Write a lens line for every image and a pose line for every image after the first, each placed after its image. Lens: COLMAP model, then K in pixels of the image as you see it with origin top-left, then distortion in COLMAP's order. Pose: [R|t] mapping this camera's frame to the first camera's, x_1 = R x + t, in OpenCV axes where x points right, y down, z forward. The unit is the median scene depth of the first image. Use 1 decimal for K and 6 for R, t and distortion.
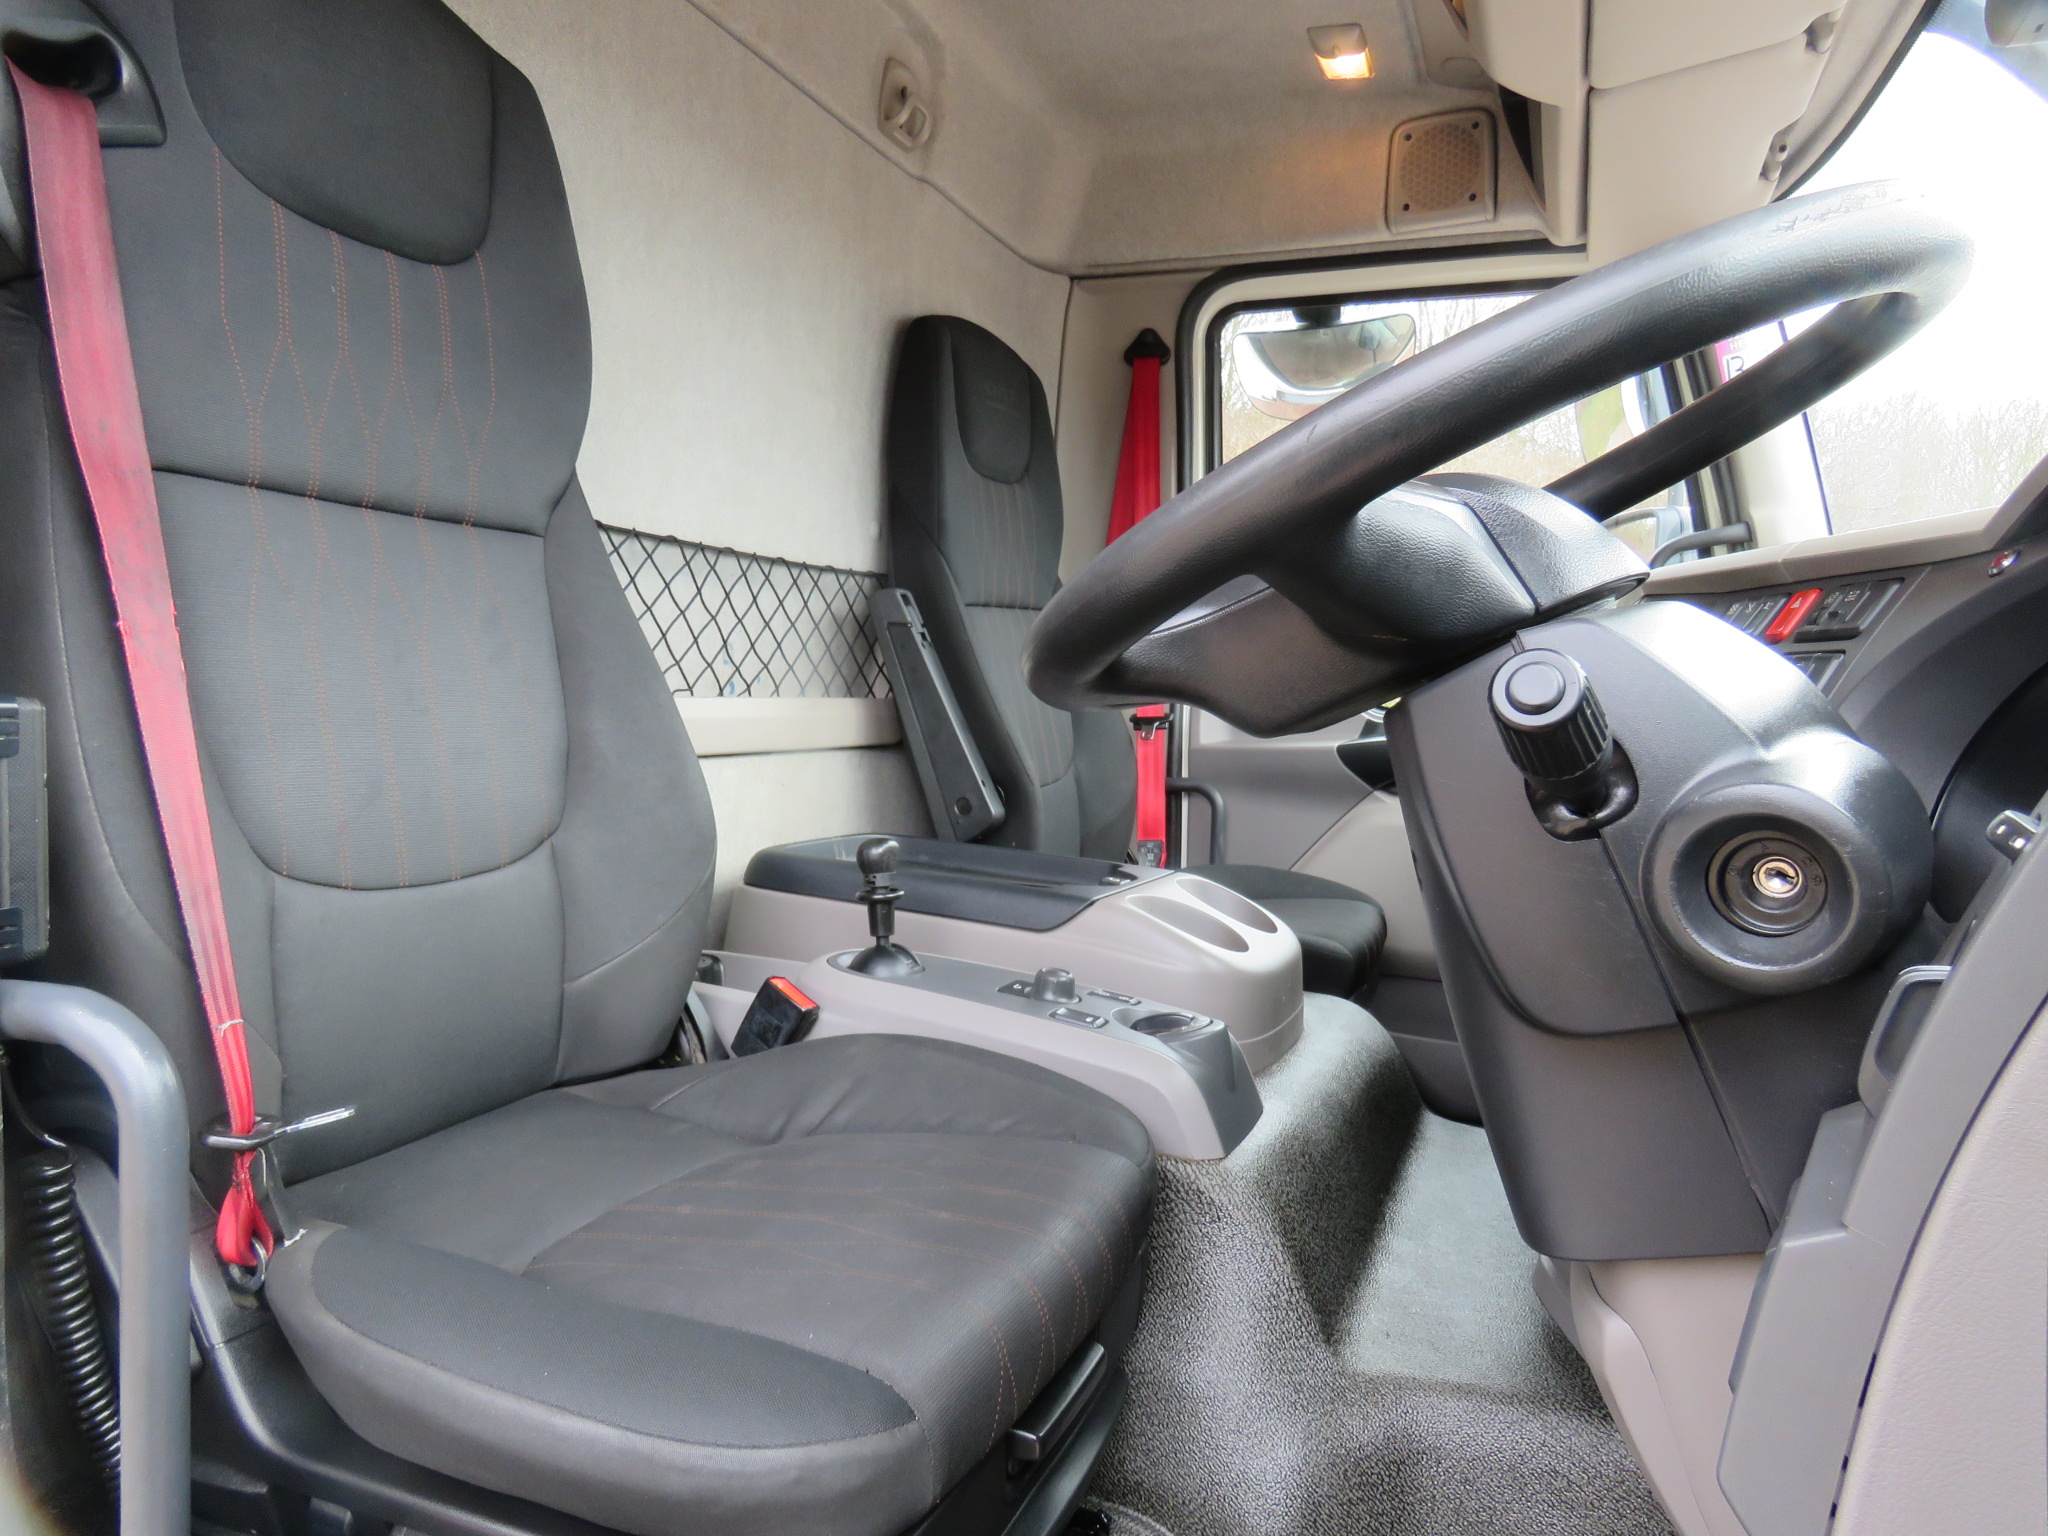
lens RADIAL K [[1288.7, 0, 1024.0], [0, 1288.7, 768.0], [0, 0, 1]] dist [-0.000772, 0.000412]
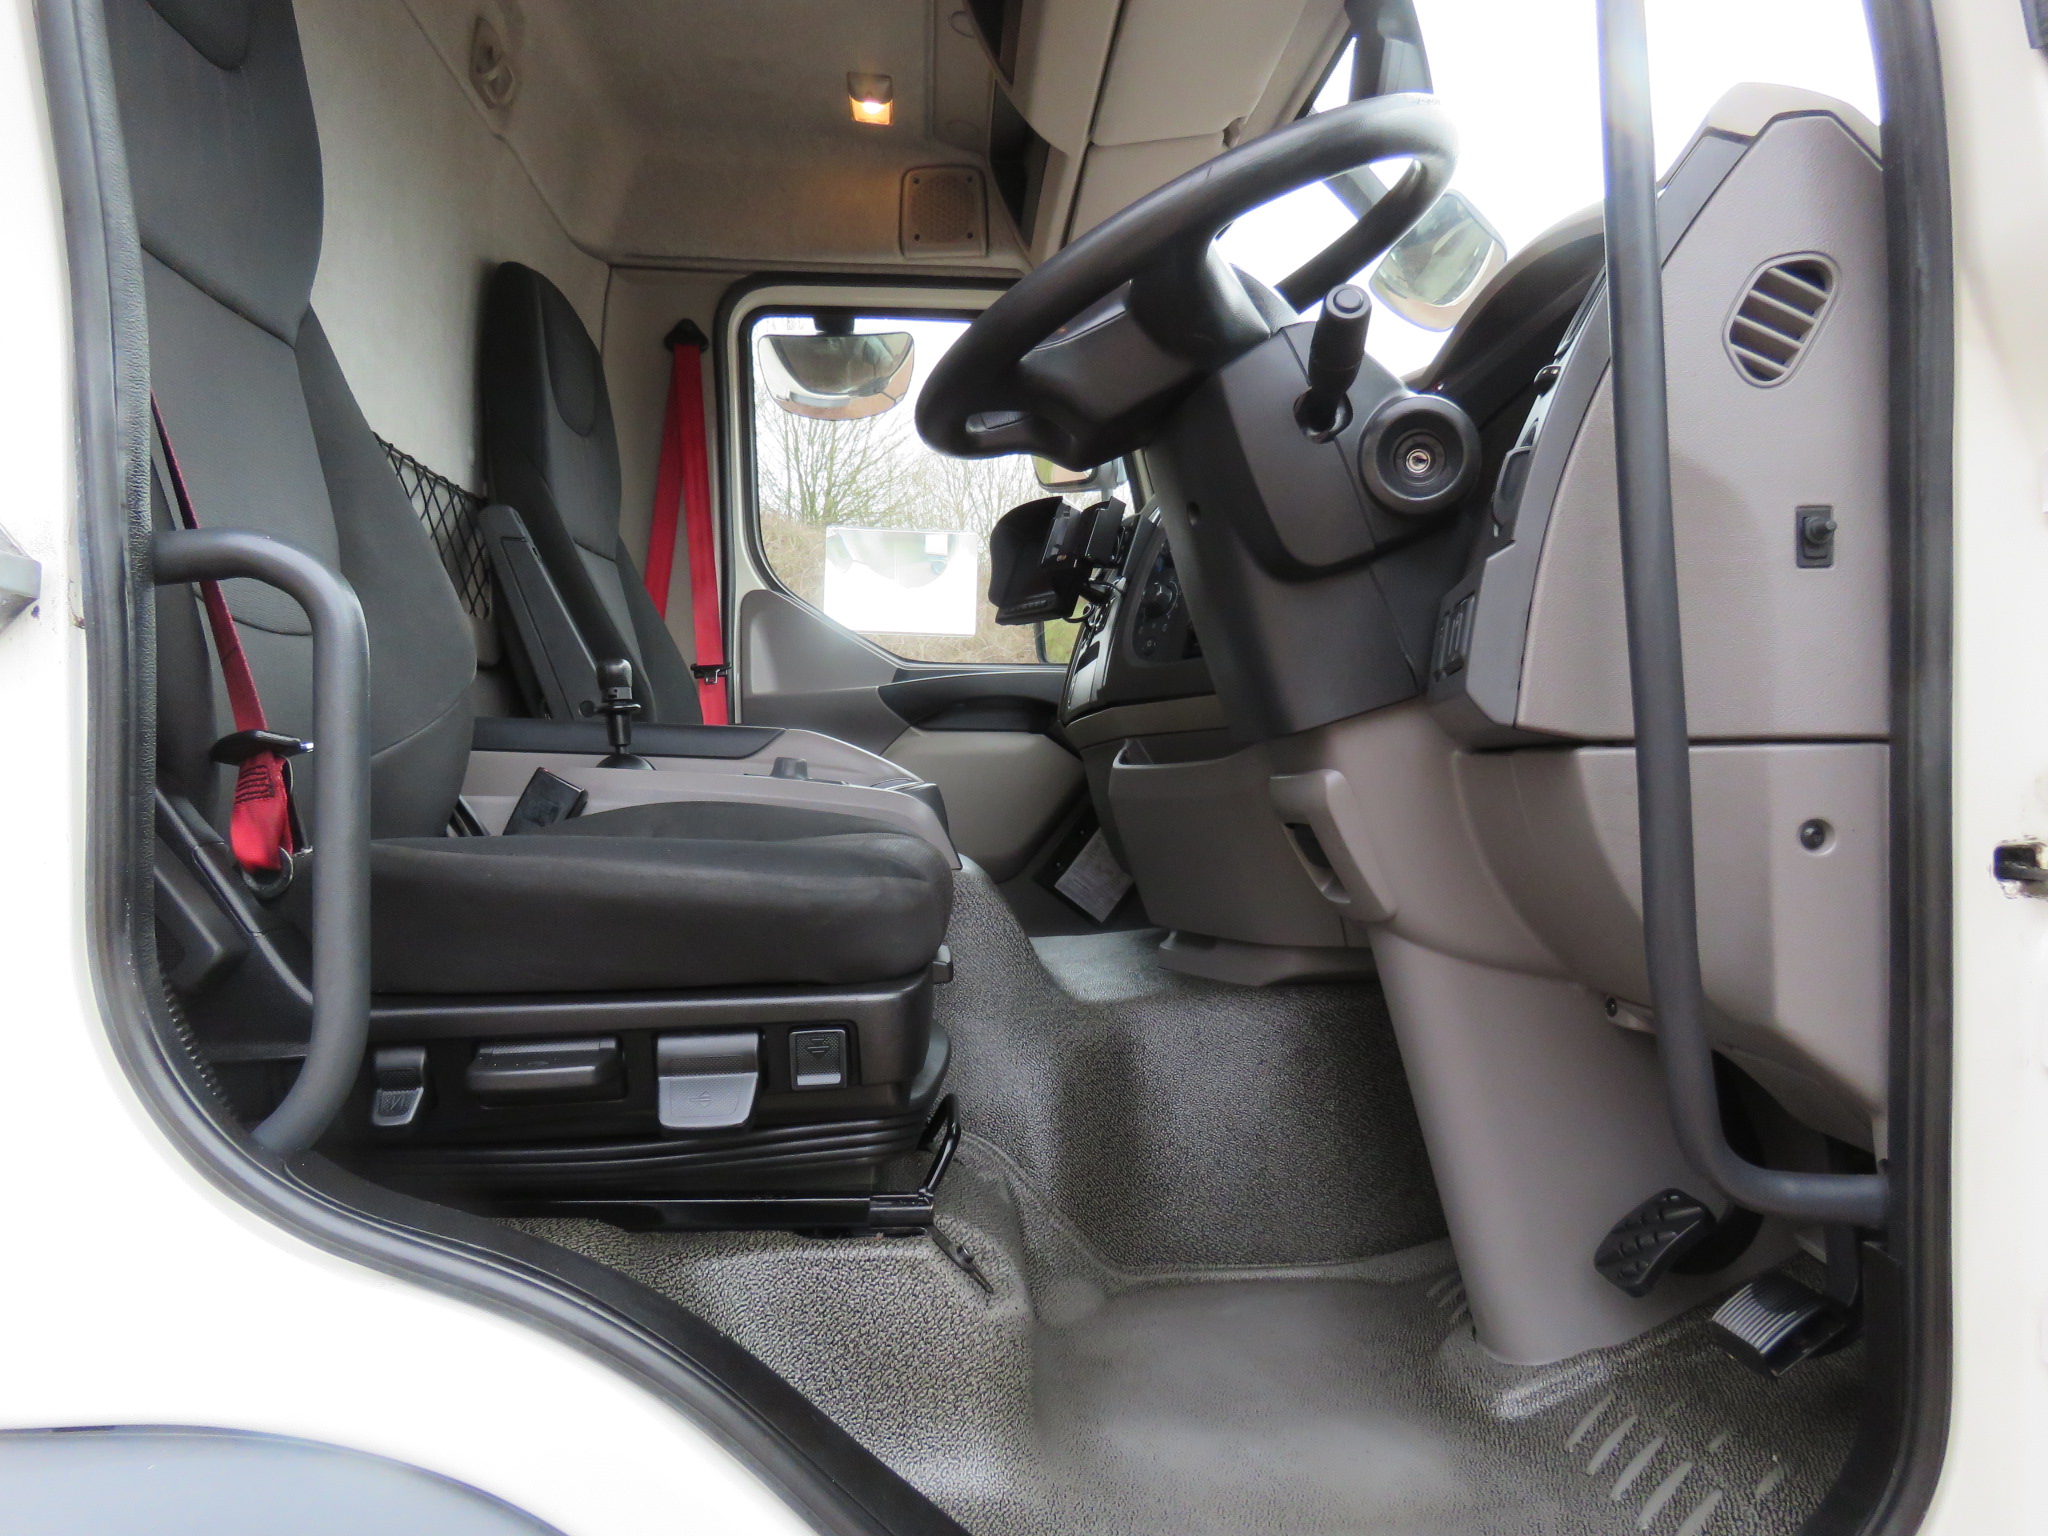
lens RADIAL K [[1280.1, 0, 1024.0], [0, 1280.1, 768.0], [0, 0, 1]] dist [-0.021445, 0.000769]
pose [[0.891577, -0.033007, 0.451664, -0.179587], [0.063674, 0.996570, -0.052863, 0.138523], [-0.448369, 0.075891, 0.890621, -0.080074]]
